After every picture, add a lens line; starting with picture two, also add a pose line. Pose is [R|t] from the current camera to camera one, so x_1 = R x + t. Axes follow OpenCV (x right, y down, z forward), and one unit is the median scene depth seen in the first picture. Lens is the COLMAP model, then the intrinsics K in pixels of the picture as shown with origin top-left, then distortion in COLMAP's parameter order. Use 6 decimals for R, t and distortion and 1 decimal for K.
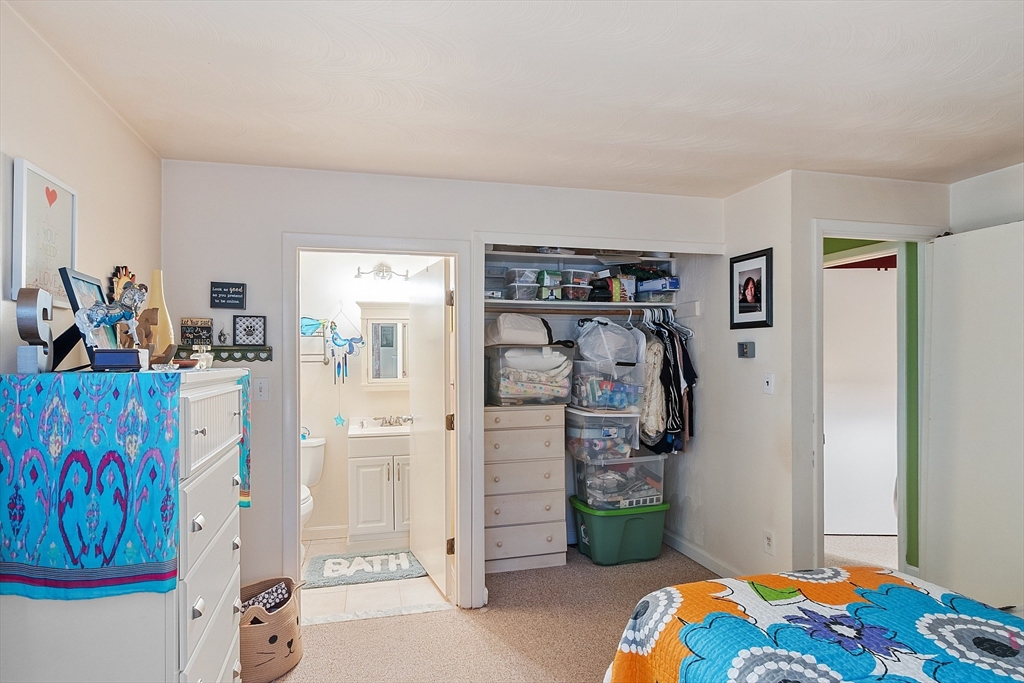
lens RADIAL K [[534.9, 0, 497.2], [0, 534.9, 359.8], [0, 0, 1]] dist [-0.000288, 0.000301]
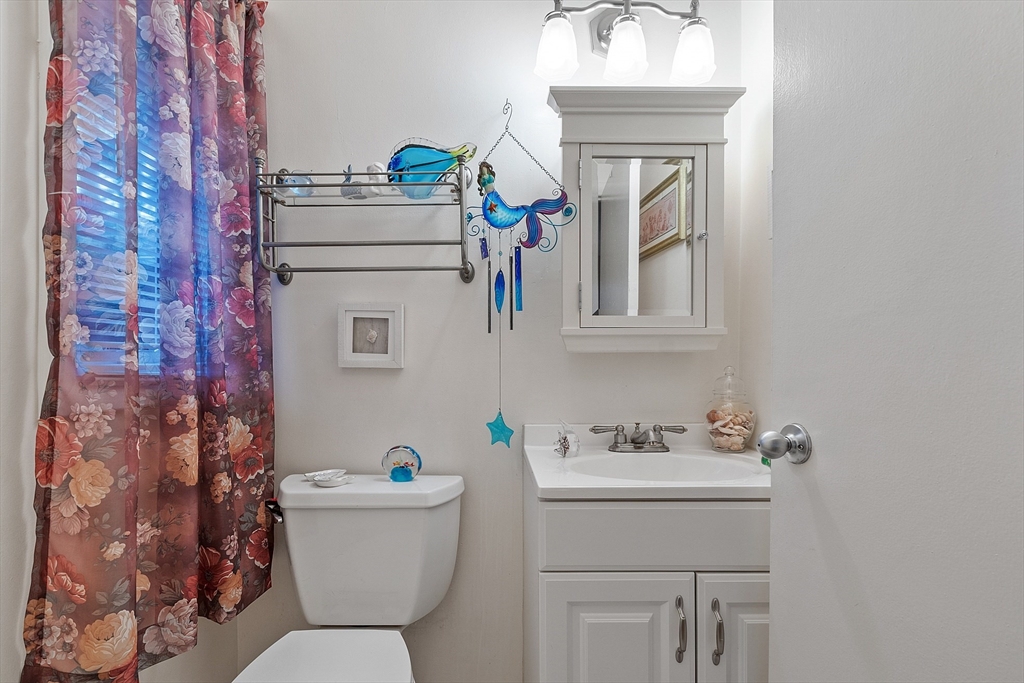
lens RADIAL K [[534.9, 0, 497.2], [0, 534.9, 359.8], [0, 0, 1]] dist [-0.000288, 0.000301]
pose [[0.965840, 0.003713, -0.259112, -0.204368], [-0.003381, 0.999993, 0.001725, 0.064339], [0.259117, -0.000790, 0.965846, 0.650917]]
